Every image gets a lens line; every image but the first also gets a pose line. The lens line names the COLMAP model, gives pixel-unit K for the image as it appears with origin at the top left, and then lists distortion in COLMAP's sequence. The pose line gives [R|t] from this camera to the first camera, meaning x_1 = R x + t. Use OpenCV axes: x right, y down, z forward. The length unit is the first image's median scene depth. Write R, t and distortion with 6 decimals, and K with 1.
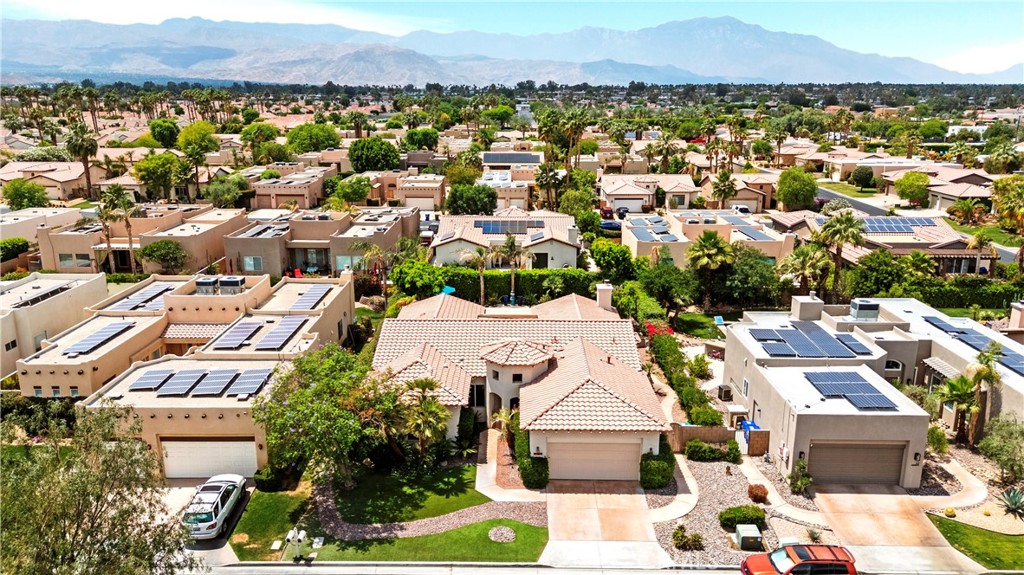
lens RADIAL K [[758.9, 0, 516.6], [0, 758.9, 292.7], [0, 0, 1]] dist [0.072972, -0.067874]
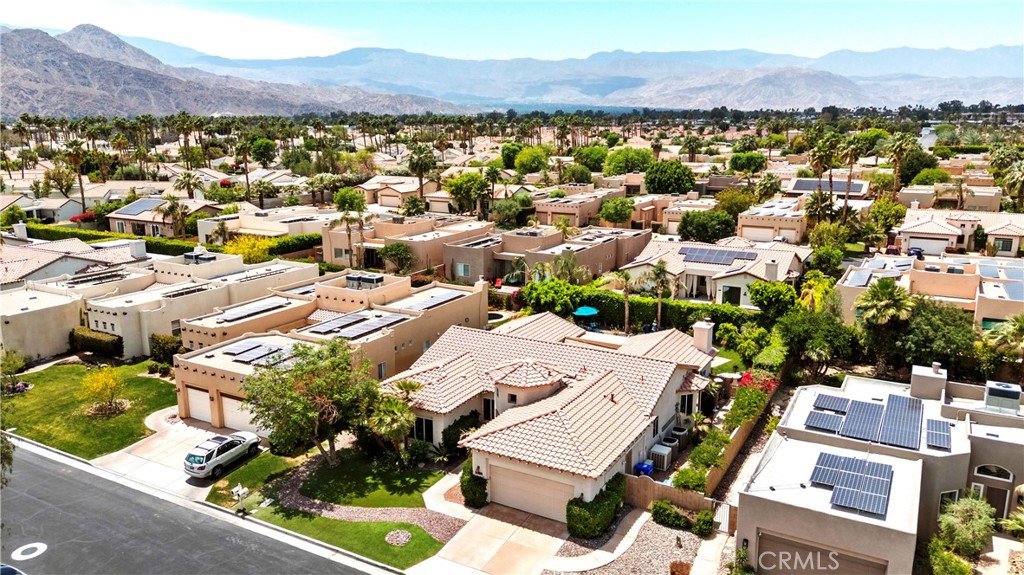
lens RADIAL K [[758.9, 0, 513.9], [0, 758.9, 292.6], [0, 0, 1]] dist [0.072972, -0.067874]
pose [[0.872790, 0.106026, -0.476441, 0.457085], [-0.120686, 0.992691, -0.000173, -0.025204], [0.472940, 0.057651, 0.879206, 0.113929]]
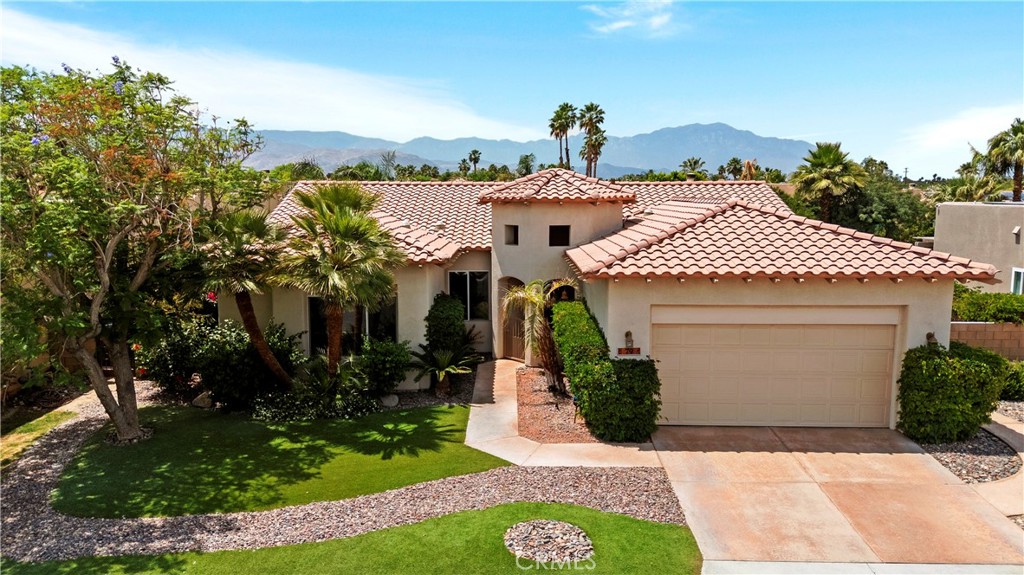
lens RADIAL K [[758.9, 0, 514.9], [0, 758.9, 289.2], [0, 0, 1]] dist [0.072972, -0.067874]
pose [[0.999990, -0.003951, -0.001984, -0.024990], [0.003643, 0.990643, -0.136427, 0.205090], [0.002504, 0.136419, 0.990648, 0.542583]]
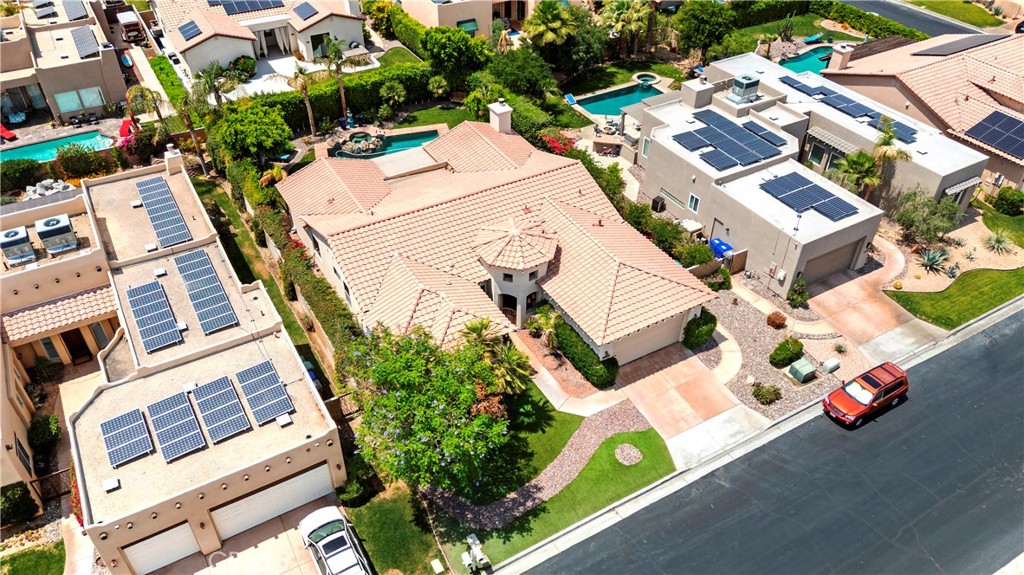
lens RADIAL K [[758.9, 0, 519.0], [0, 758.9, 290.3], [0, 0, 1]] dist [0.072972, -0.067874]
pose [[0.859966, -0.318184, 0.399021, -0.381999], [0.123805, 0.888565, 0.441729, -0.274985], [-0.495107, -0.330472, 0.803528, 0.258899]]
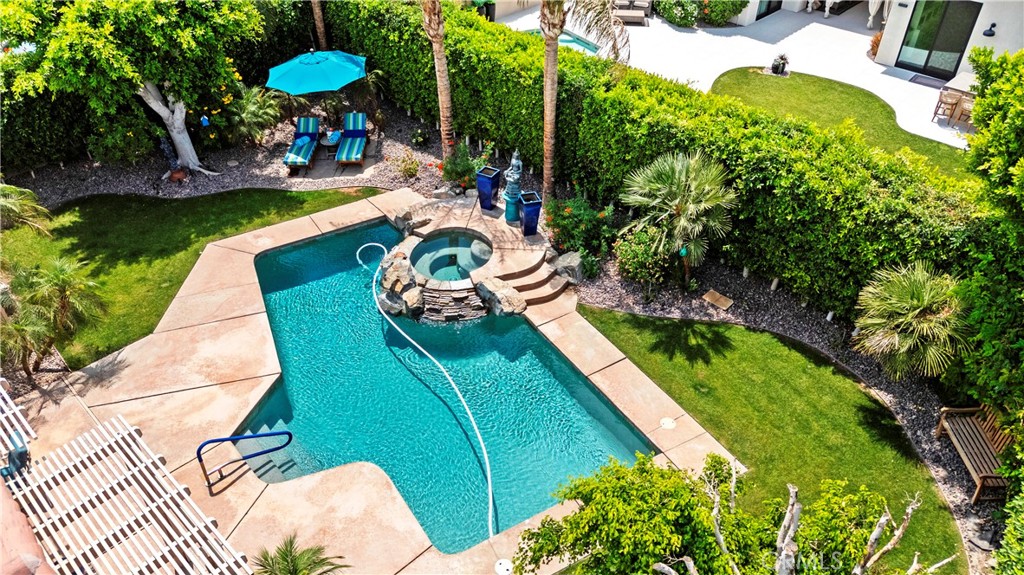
lens RADIAL K [[758.9, 0, 510.4], [0, 758.9, 290.0], [0, 0, 1]] dist [0.072972, -0.067874]
pose [[0.712355, 0.436607, -0.549477, 0.213463], [-0.180547, 0.870587, 0.457691, -0.112603], [0.678198, -0.226832, 0.698995, 1.306094]]
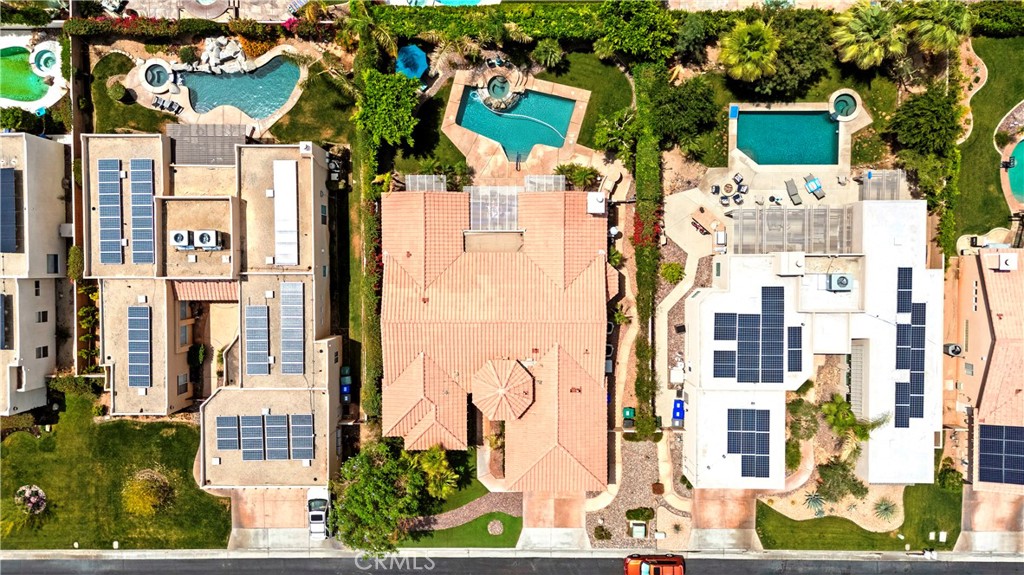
lens RADIAL K [[758.9, 0, 515.0], [0, 758.9, 288.8], [0, 0, 1]] dist [0.072972, -0.067874]
pose [[0.999925, 0.000122, -0.012222, 0.036448], [0.011895, 0.220393, 0.975339, -1.169636], [0.002813, -0.975411, 0.220375, 0.908862]]
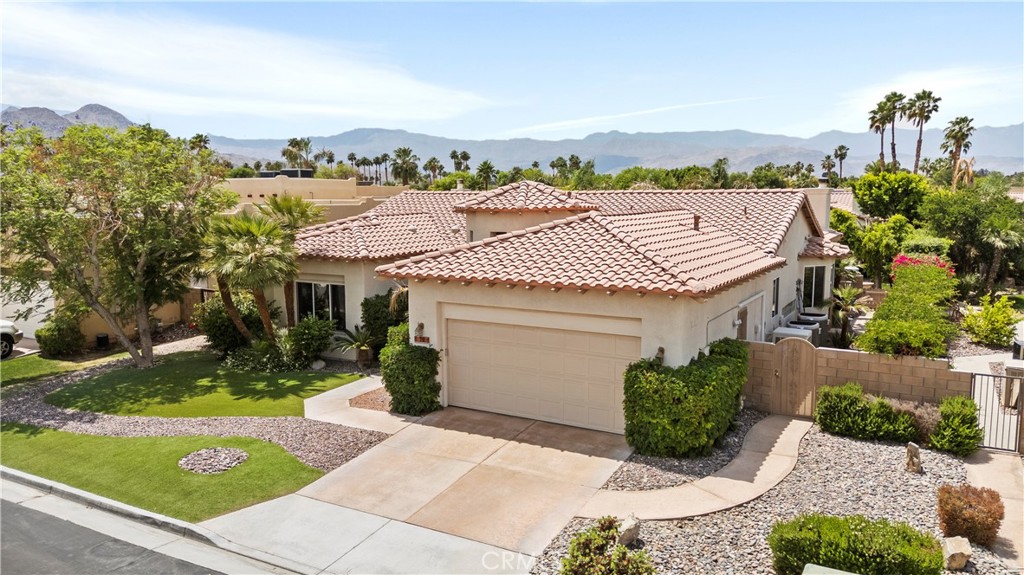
lens RADIAL K [[758.9, 0, 514.3], [0, 758.9, 290.3], [0, 0, 1]] dist [0.072972, -0.067874]
pose [[0.874004, 0.055467, -0.482742, 0.258928], [-0.120268, 0.987246, -0.104310, 0.196754], [0.470800, 0.149226, 0.869528, 0.551383]]
